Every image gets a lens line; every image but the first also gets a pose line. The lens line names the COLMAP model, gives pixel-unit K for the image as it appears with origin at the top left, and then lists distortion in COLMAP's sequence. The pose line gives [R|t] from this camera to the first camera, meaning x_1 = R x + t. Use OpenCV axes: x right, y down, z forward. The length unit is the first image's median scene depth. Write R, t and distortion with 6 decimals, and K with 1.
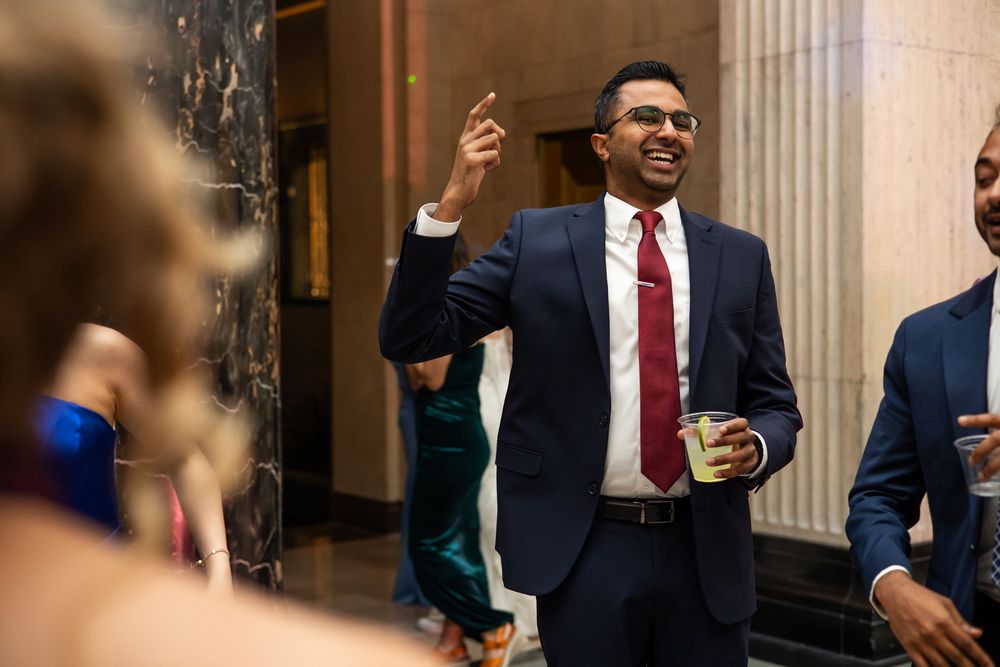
lens RADIAL K [[1463.1, 0, 500.0], [0, 1463.1, 333.5], [0, 0, 1]] dist [0.027286, 0.067909]
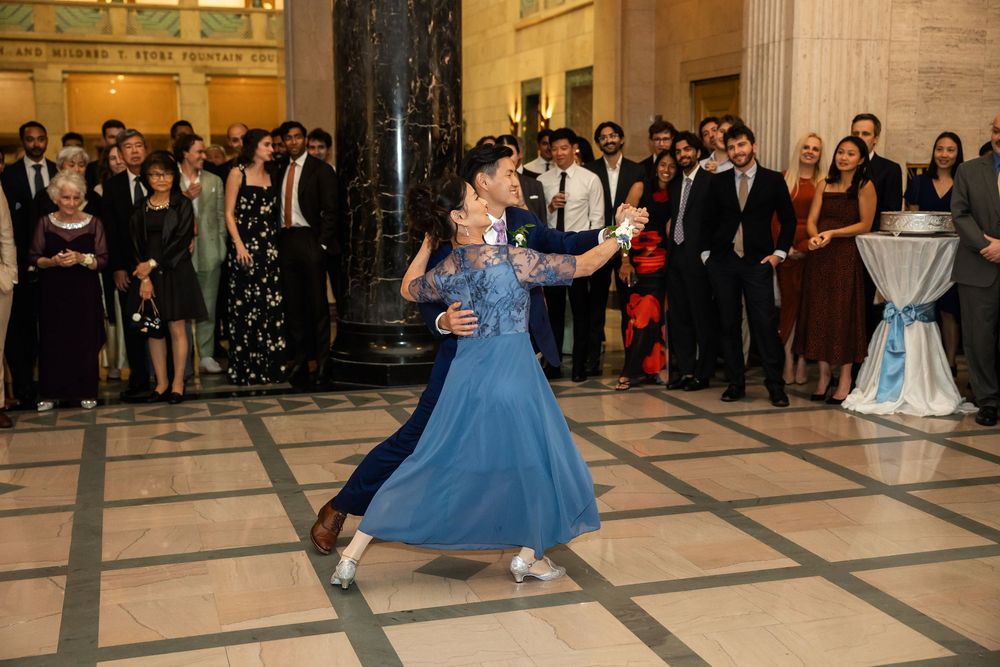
lens RADIAL K [[1222.2, 0, 500.0], [0, 1222.2, 333.5], [0, 0, 1]] dist [0.026034, 0.068337]
pose [[0.924206, 0.060037, -0.377146, 0.505023], [-0.020674, 0.993983, 0.107569, 0.015939], [0.381335, -0.091619, 0.919886, -0.617657]]
